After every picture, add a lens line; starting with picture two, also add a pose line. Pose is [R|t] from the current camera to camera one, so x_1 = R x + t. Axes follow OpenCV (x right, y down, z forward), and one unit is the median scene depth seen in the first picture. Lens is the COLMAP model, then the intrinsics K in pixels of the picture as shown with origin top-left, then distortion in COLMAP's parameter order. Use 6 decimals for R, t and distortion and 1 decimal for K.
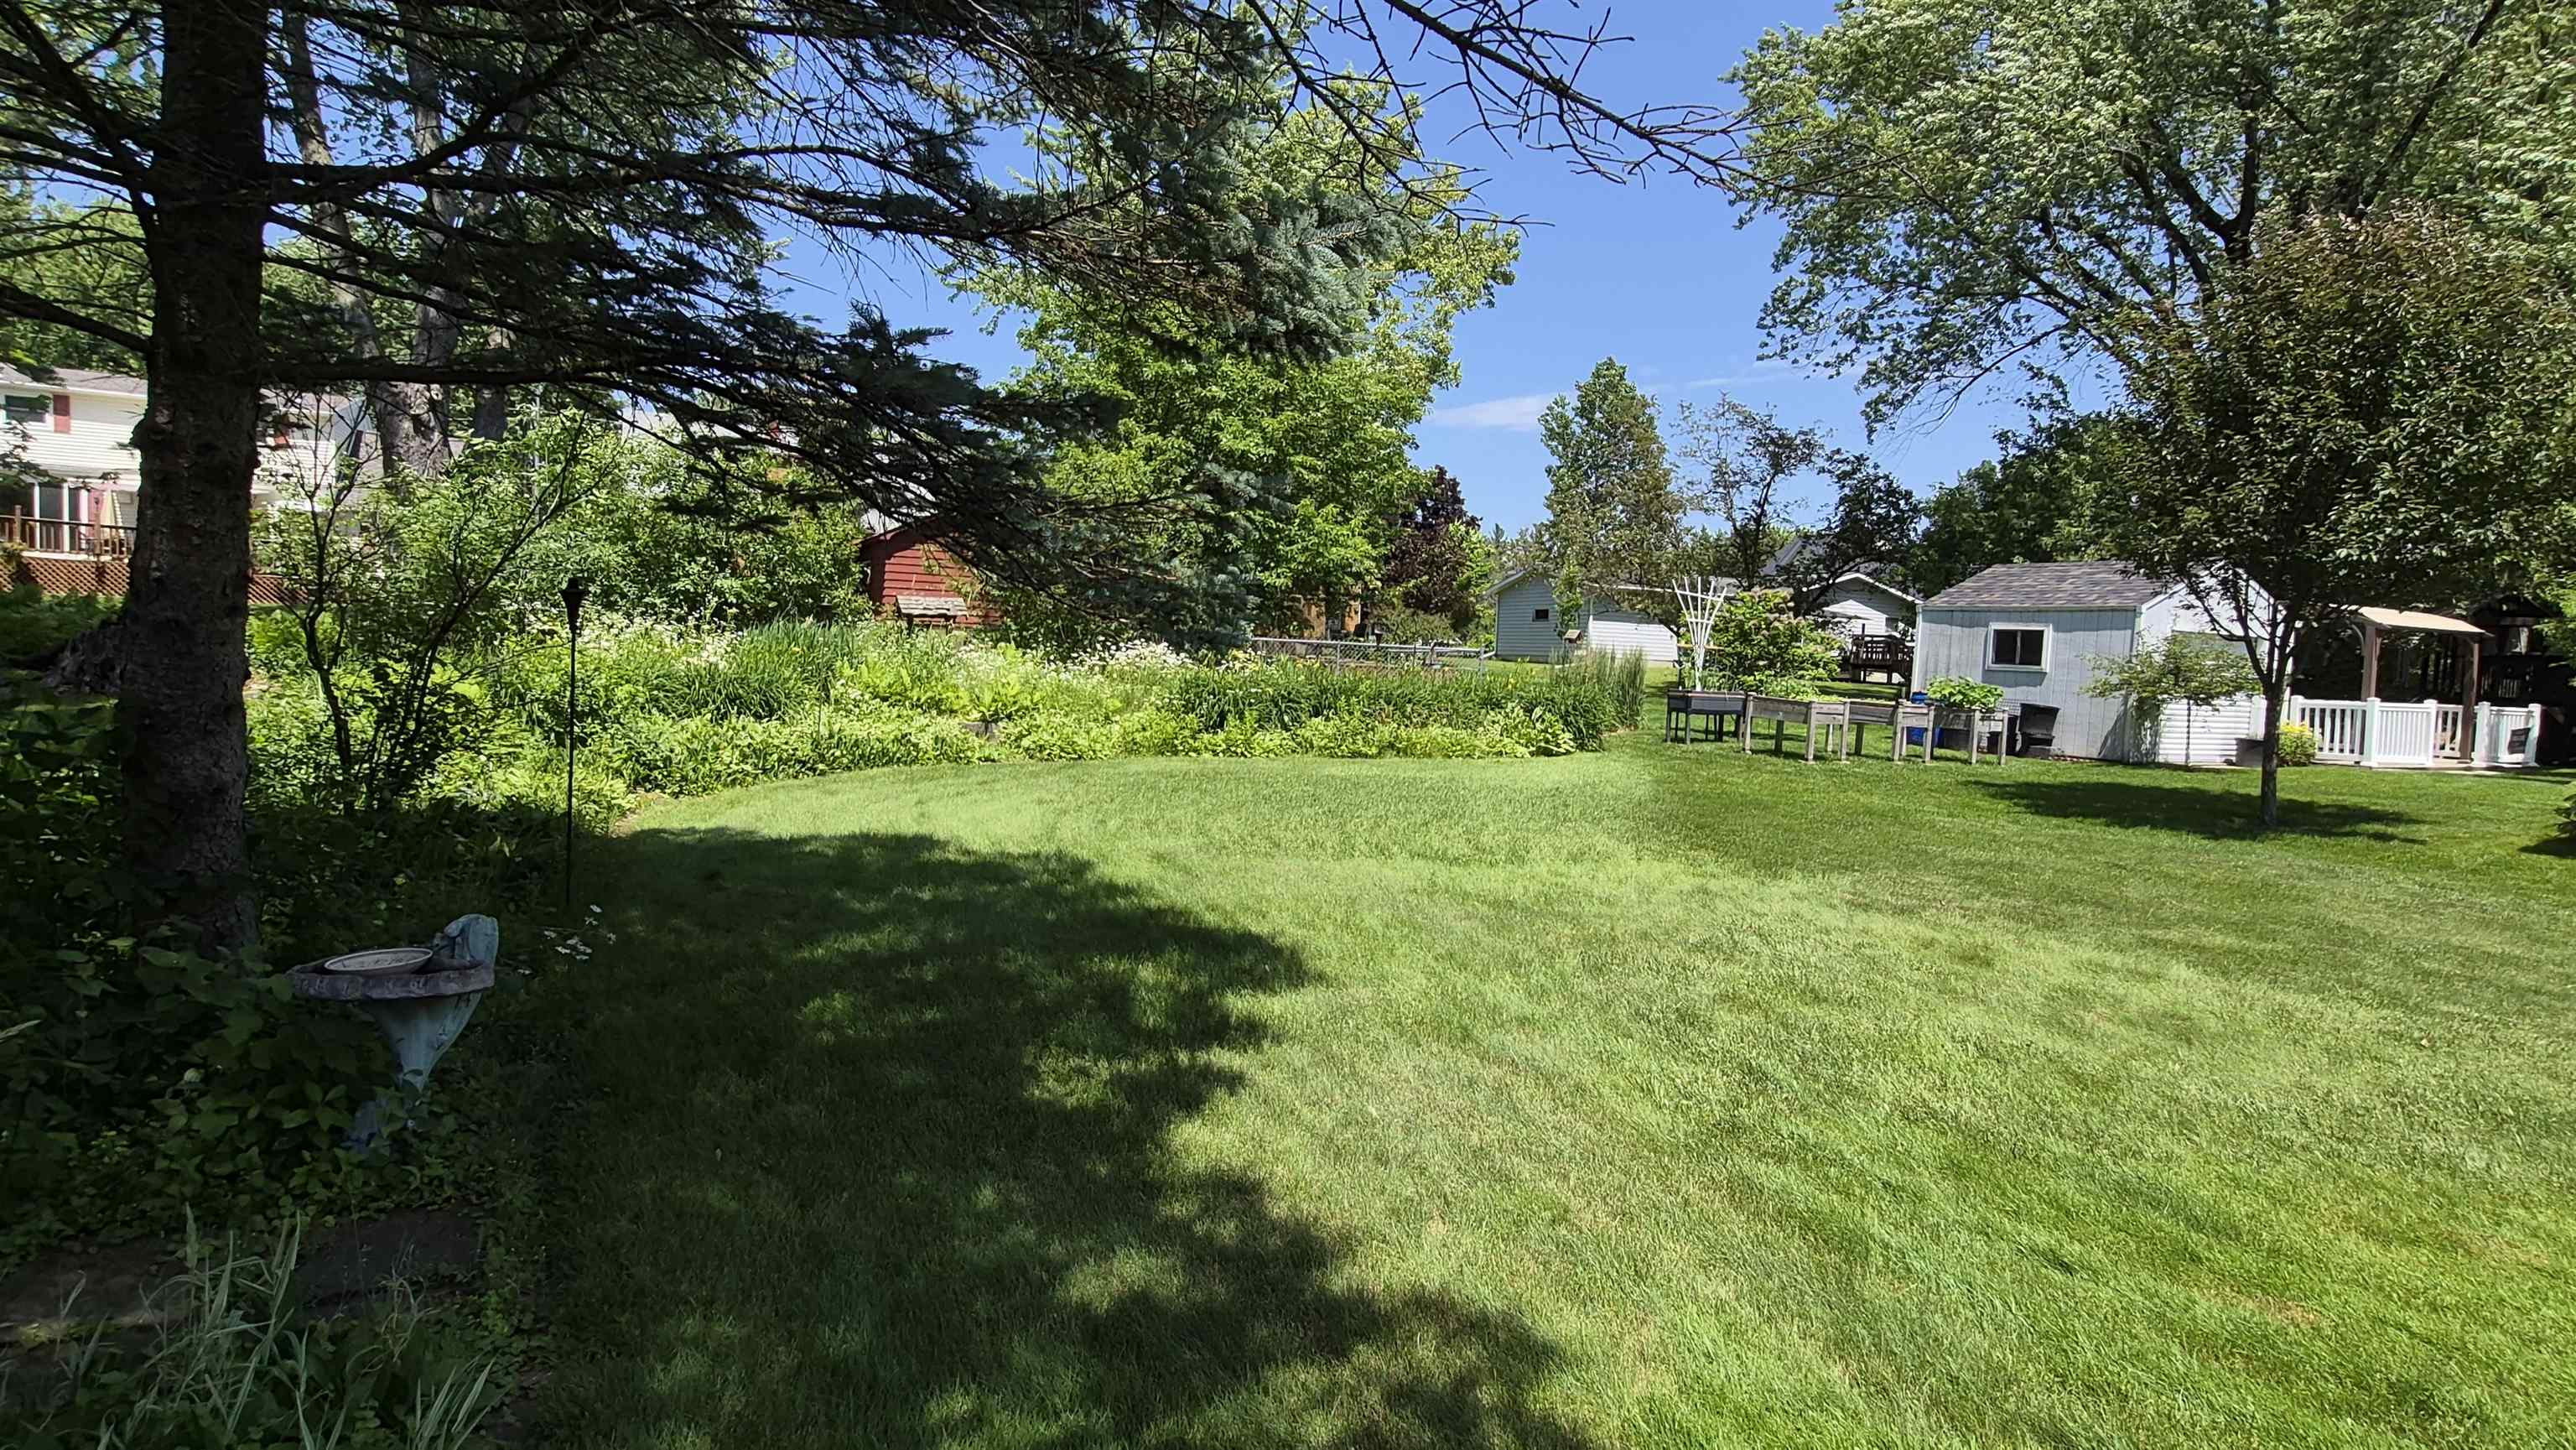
lens RADIAL K [[1303.5, 0, 1288.4], [0, 1303.5, 719.6], [0, 0, 1]] dist [-0.001372, -0.000061]
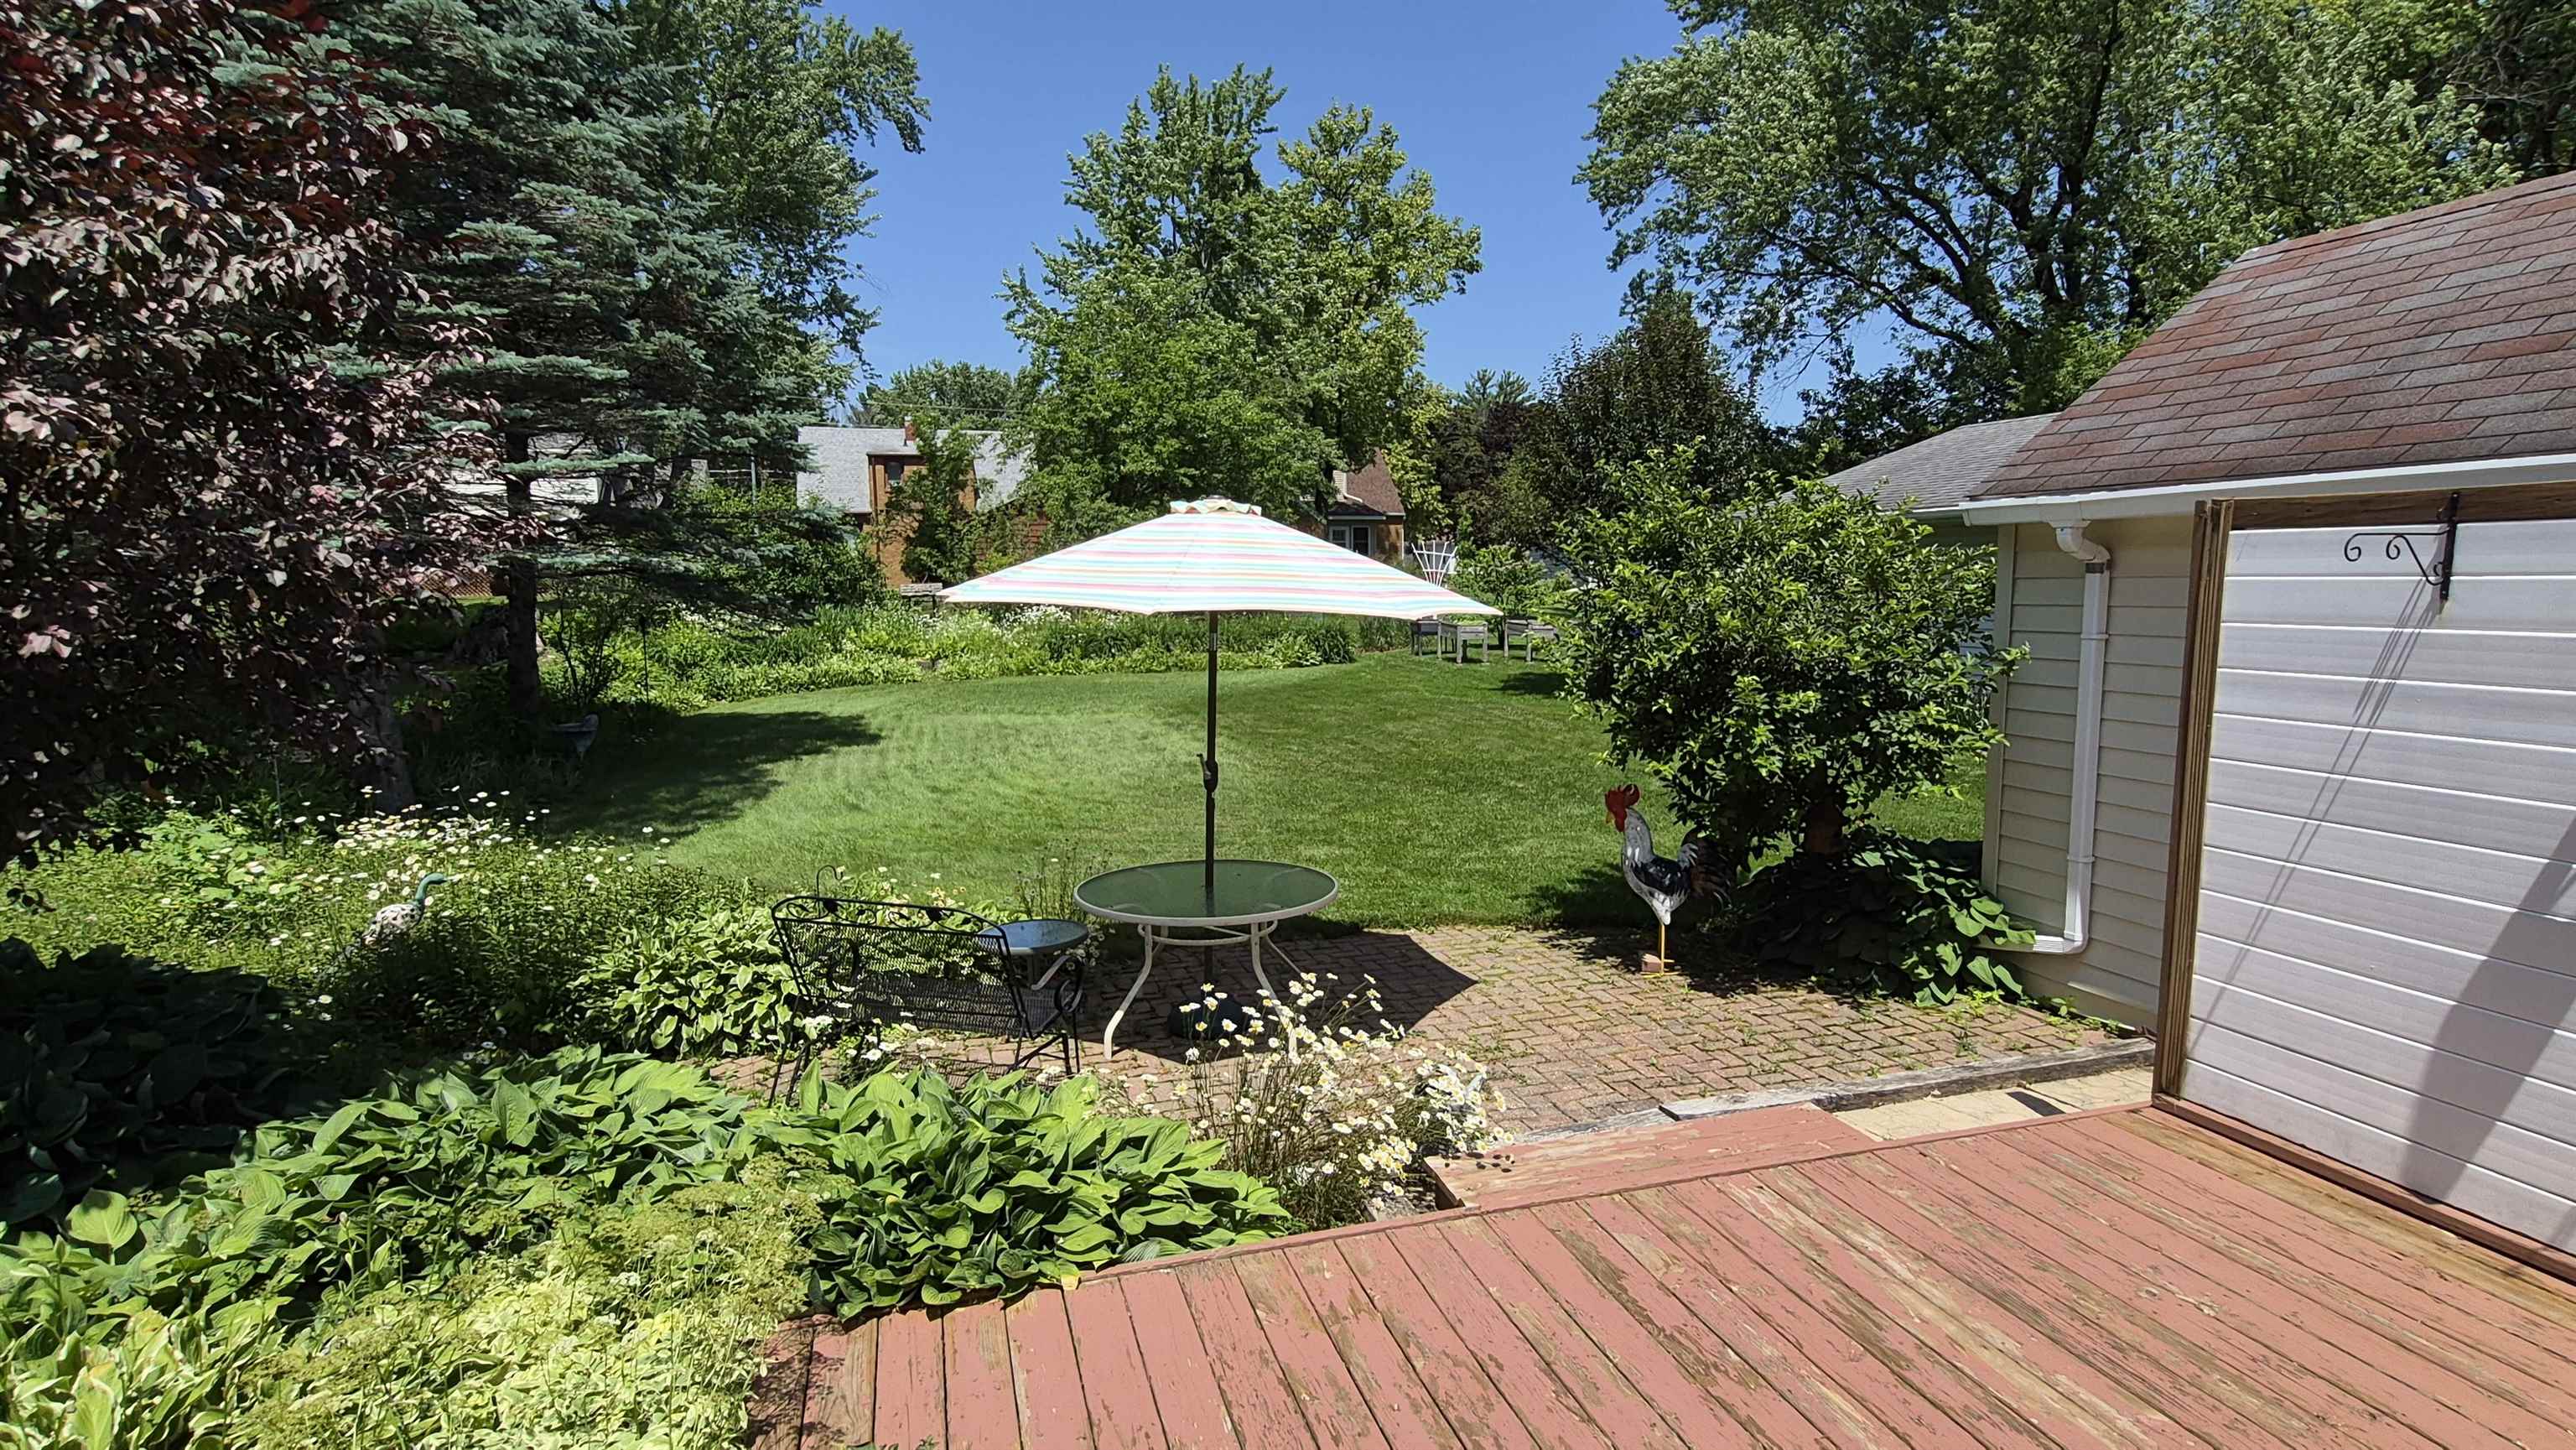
lens RADIAL K [[1303.5, 0, 1289.4], [0, 1303.5, 727.1], [0, 0, 1]] dist [-0.001372, -0.000061]
pose [[0.987041, -0.033080, -0.157023, 0.501588], [0.042193, 0.997591, 0.055061, 0.014705], [0.154824, -0.060973, 0.986059, -0.624368]]
